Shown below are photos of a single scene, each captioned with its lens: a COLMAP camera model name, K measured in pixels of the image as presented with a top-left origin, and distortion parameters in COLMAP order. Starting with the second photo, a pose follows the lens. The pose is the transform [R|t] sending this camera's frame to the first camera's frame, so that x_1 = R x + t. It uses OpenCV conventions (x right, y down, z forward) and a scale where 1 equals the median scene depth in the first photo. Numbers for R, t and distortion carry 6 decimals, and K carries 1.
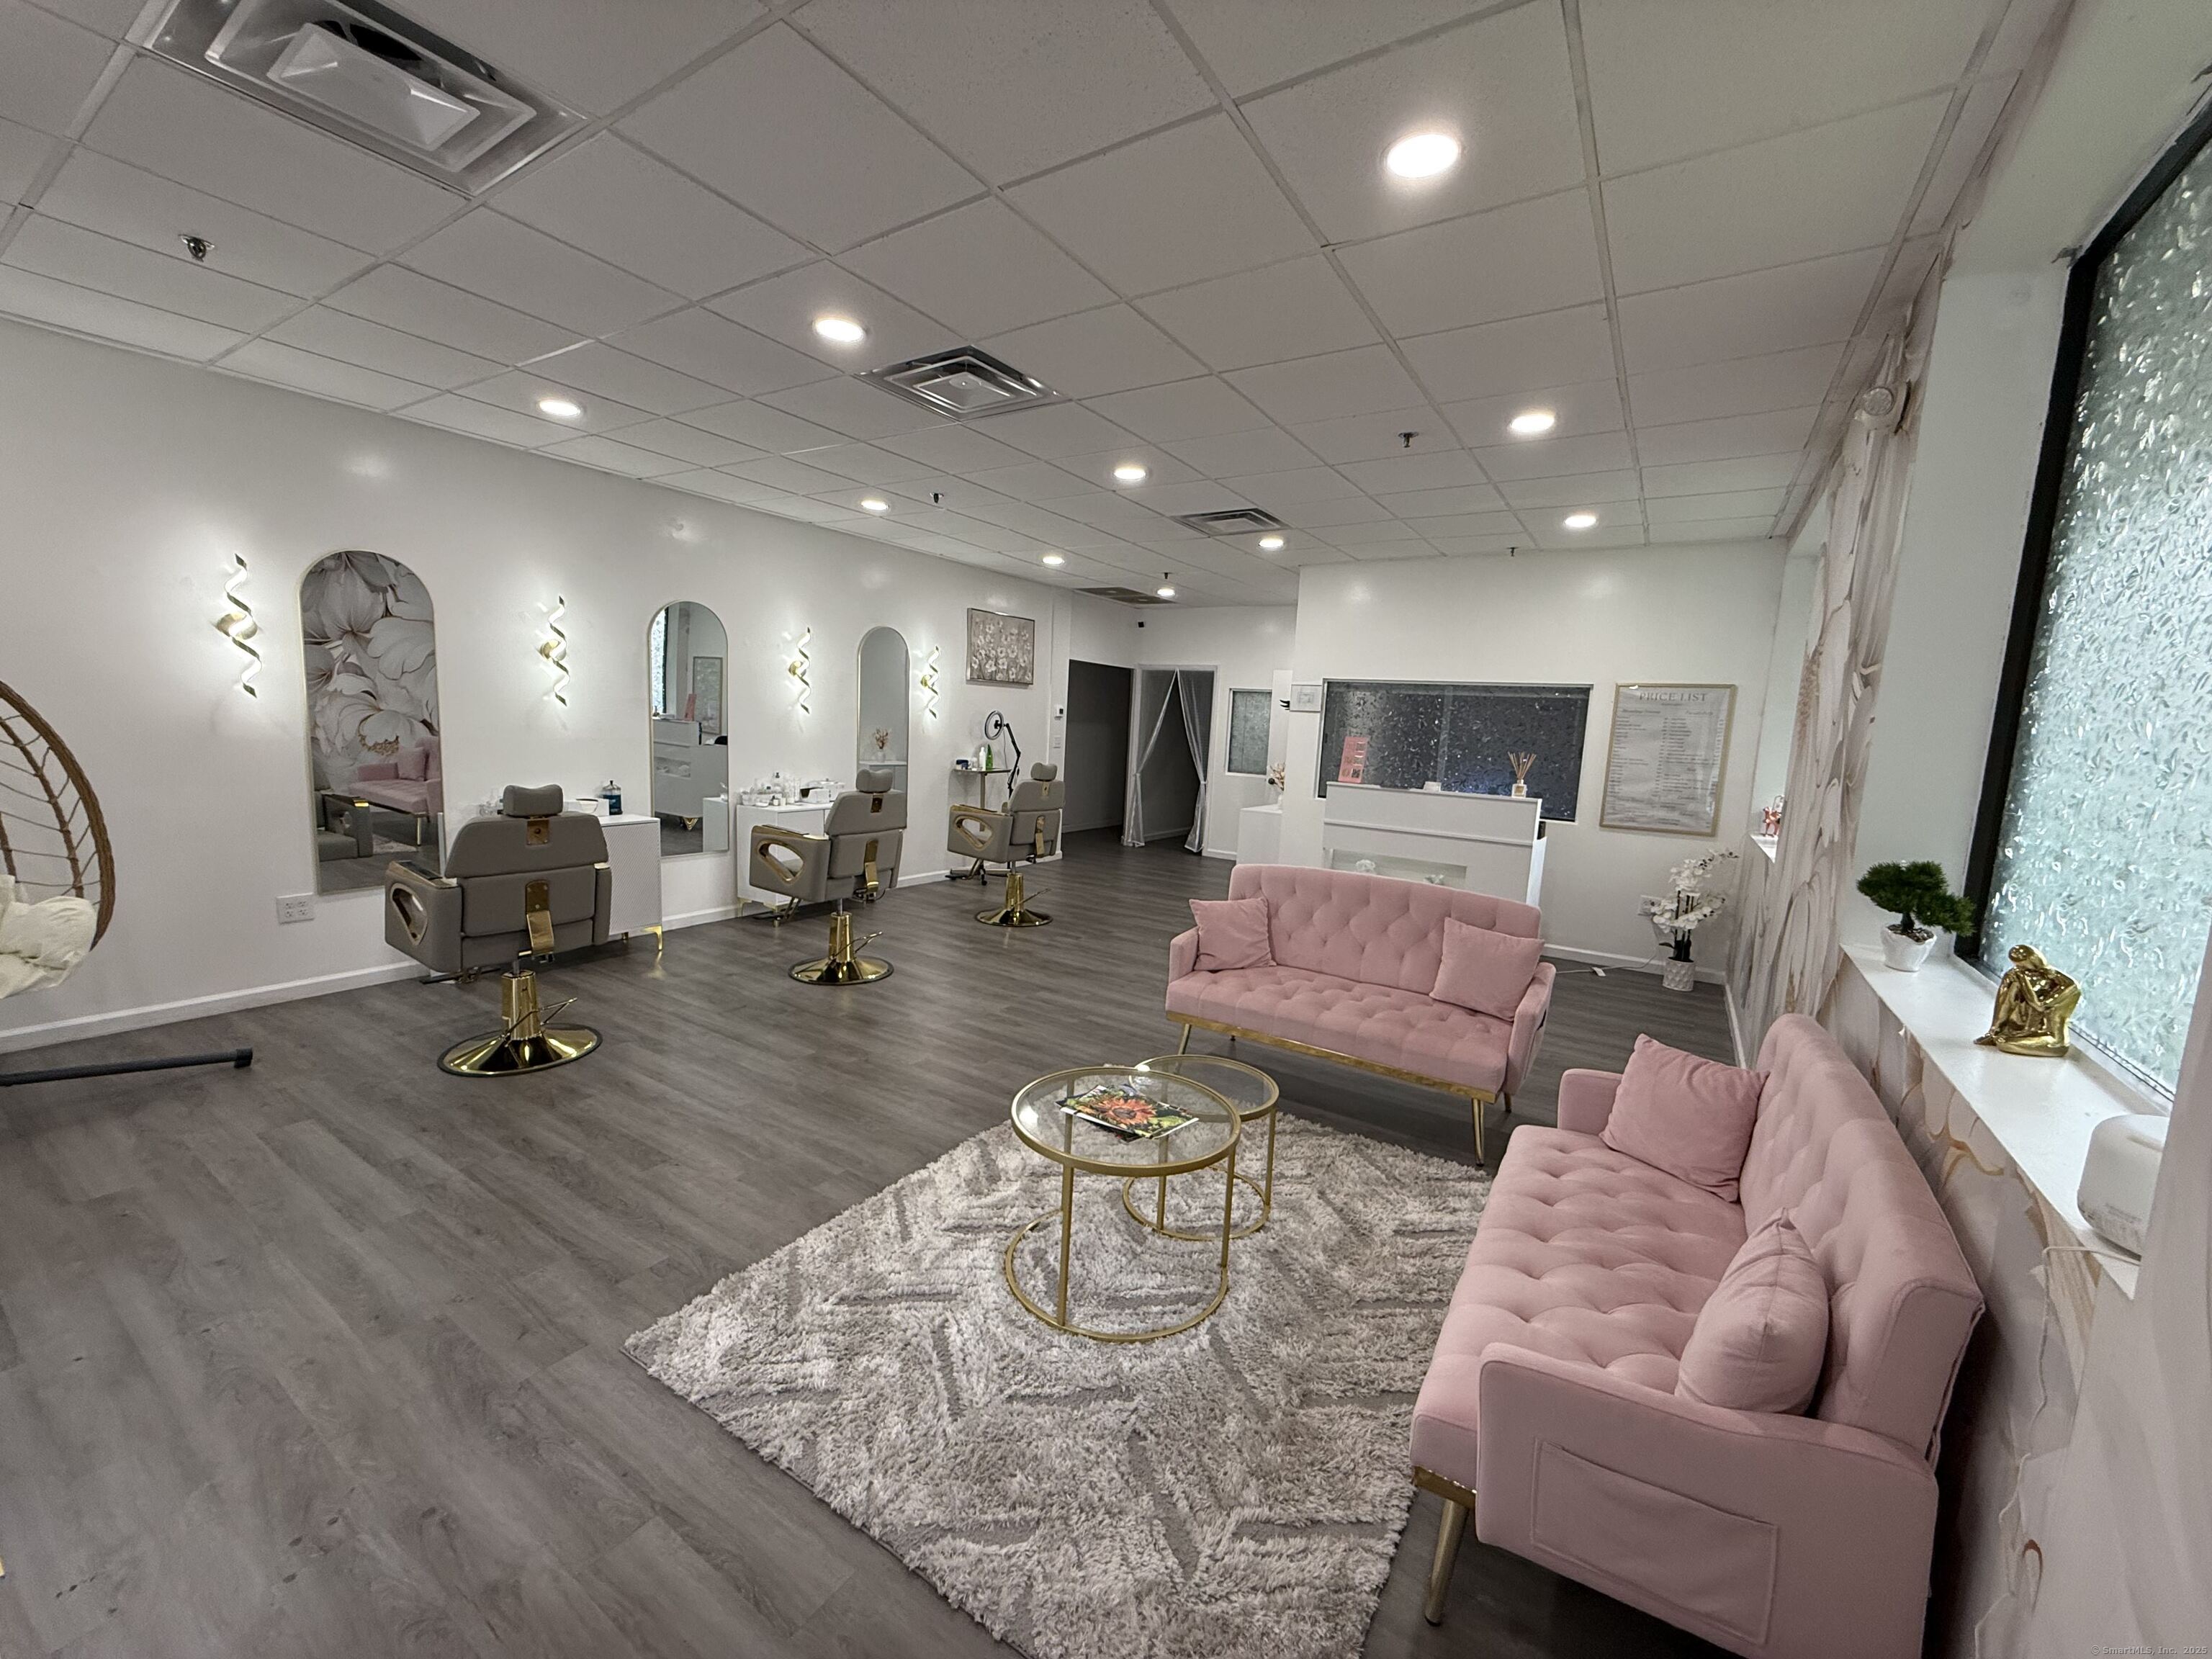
lens RADIAL K [[877.1, 0, 1095.6], [0, 877.1, 827.0], [0, 0, 1]] dist [-0.004414, 0.000866]
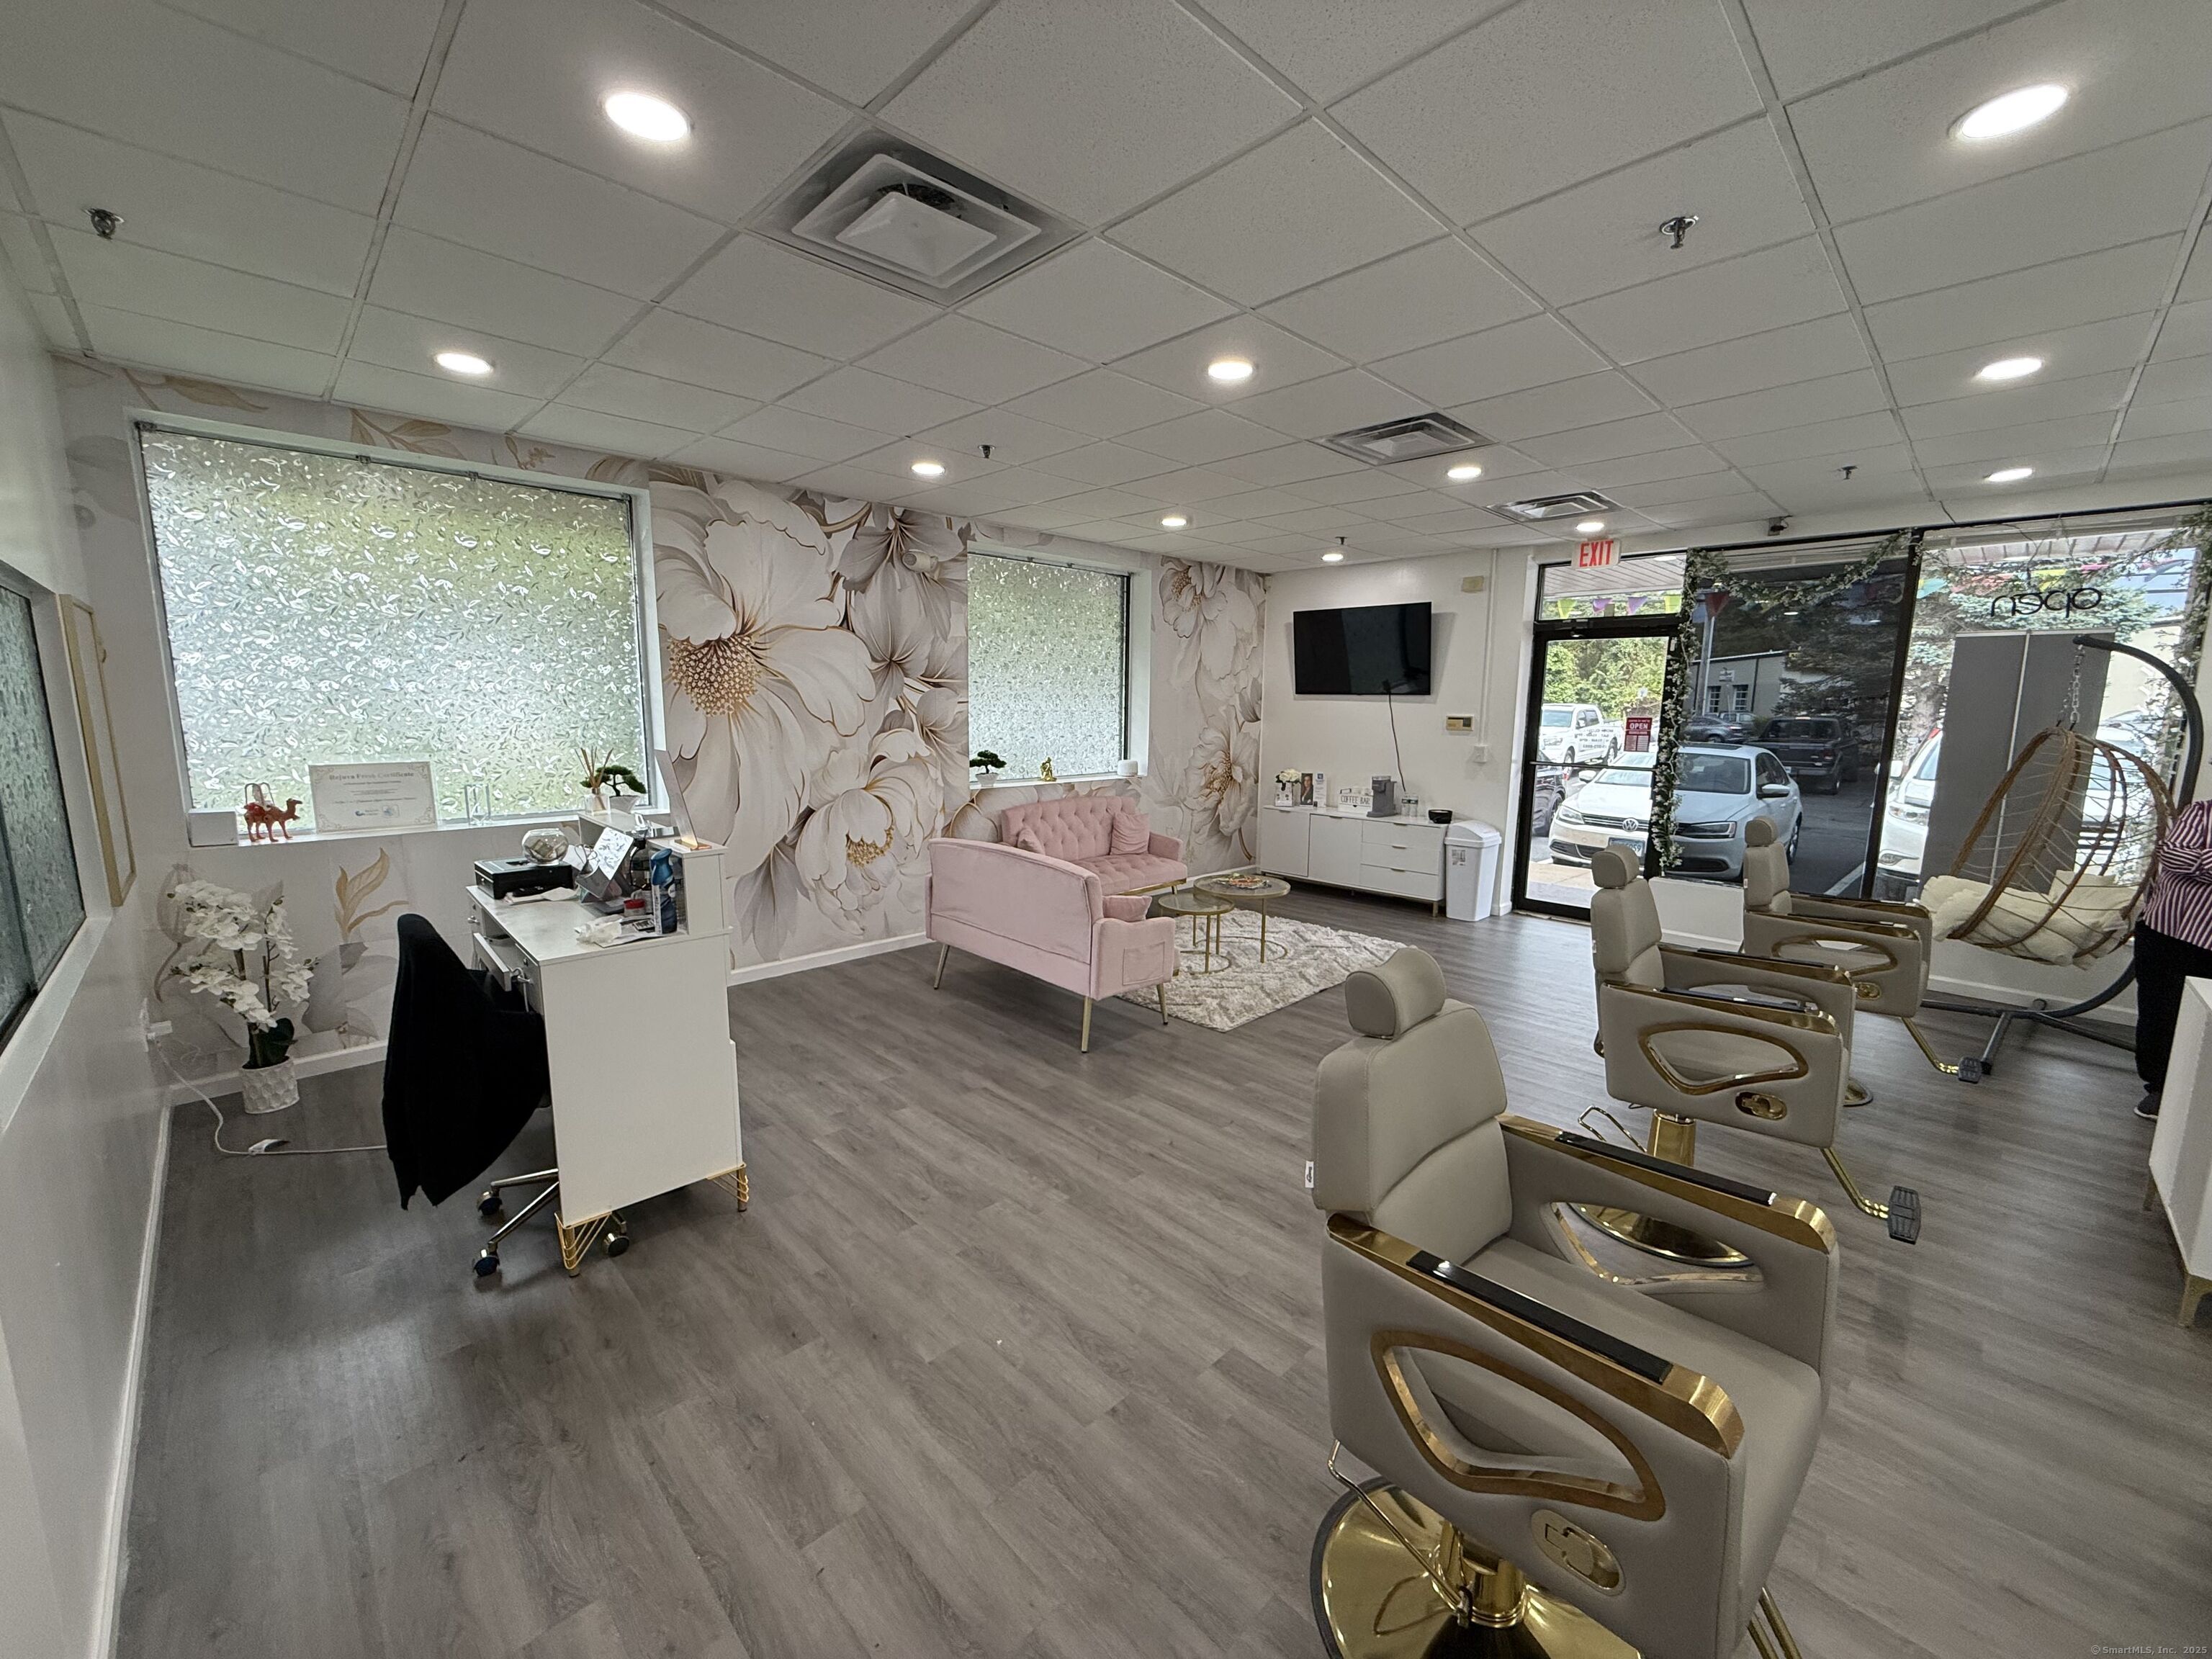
lens RADIAL K [[877.1, 0, 1098.3], [0, 877.1, 832.3], [0, 0, 1]] dist [-0.004414, 0.000866]
pose [[-0.973883, -0.091086, 0.207978, -0.019696], [-0.030636, 0.960344, 0.277131, -0.136121], [-0.224973, 0.263521, -0.938053, 0.966904]]
